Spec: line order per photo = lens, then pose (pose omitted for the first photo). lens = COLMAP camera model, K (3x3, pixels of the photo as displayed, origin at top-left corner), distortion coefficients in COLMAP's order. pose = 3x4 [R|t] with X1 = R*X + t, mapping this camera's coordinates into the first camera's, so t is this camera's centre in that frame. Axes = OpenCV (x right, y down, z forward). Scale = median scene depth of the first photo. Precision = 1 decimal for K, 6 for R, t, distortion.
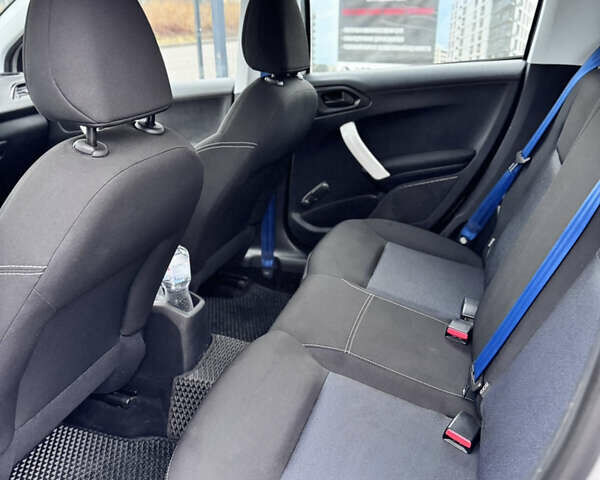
lens RADIAL K [[552.0, 0, 300.0], [0, 552.0, 240.0], [0, 0, 1]] dist [0.112410, -0.226781]
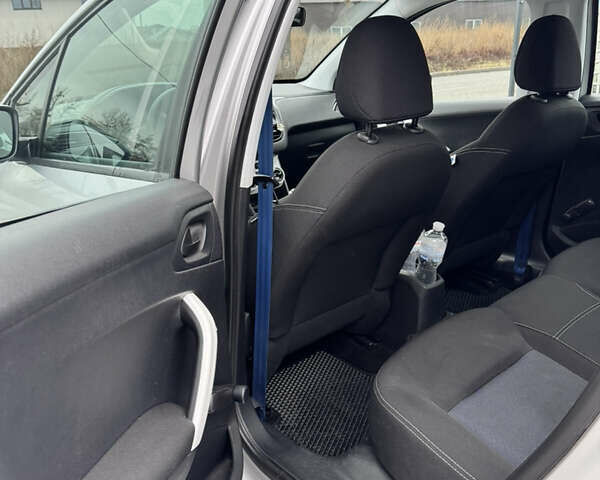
lens RADIAL K [[552.0, 0, 300.0], [0, 552.0, 240.0], [0, 0, 1]] dist [0.112410, -0.226781]
pose [[0.858402, 0.151913, -0.489968, 0.136445], [-0.170947, 0.985262, 0.005985, 0.072769], [0.483656, 0.078621, 0.871720, -0.200349]]
